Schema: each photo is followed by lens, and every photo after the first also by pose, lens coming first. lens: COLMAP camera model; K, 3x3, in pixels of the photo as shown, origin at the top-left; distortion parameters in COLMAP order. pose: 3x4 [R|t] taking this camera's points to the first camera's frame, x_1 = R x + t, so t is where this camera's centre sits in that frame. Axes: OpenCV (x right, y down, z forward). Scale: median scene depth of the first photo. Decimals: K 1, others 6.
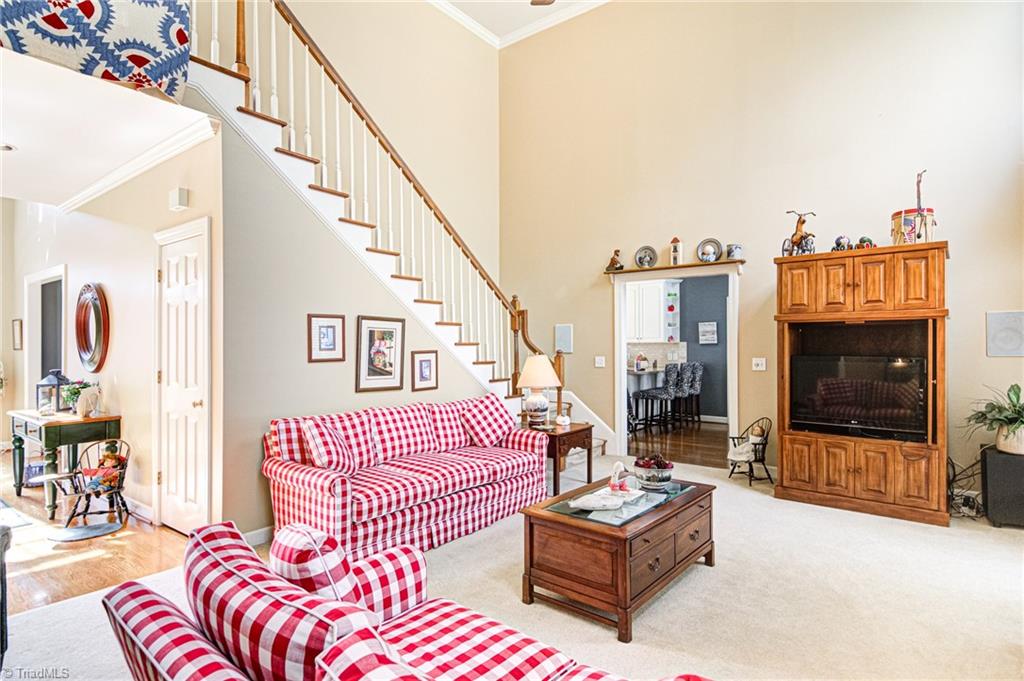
lens RADIAL K [[531.5, 0, 511.9], [0, 531.5, 344.2], [0, 0, 1]] dist [-0.001341, -0.006520]
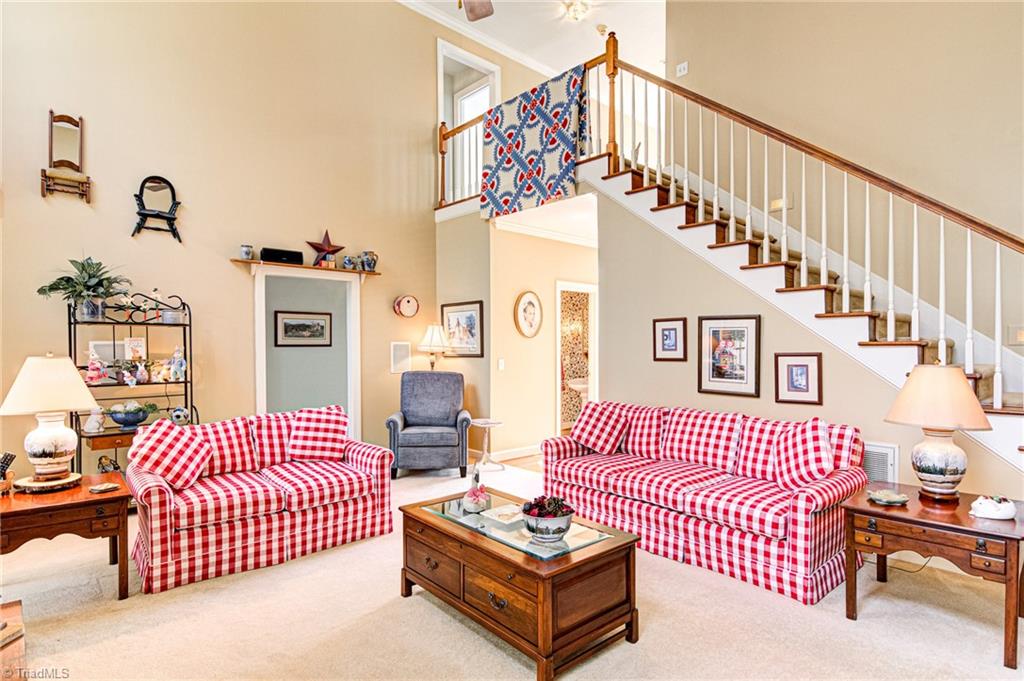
lens RADIAL K [[531.5, 0, 511.6], [0, 531.5, 357.1], [0, 0, 1]] dist [-0.001341, -0.006520]
pose [[-0.169332, 0.021545, -0.985324, 0.740585], [0.003039, 0.999768, 0.021339, 0.000457], [0.985554, 0.000619, -0.169358, 0.795544]]
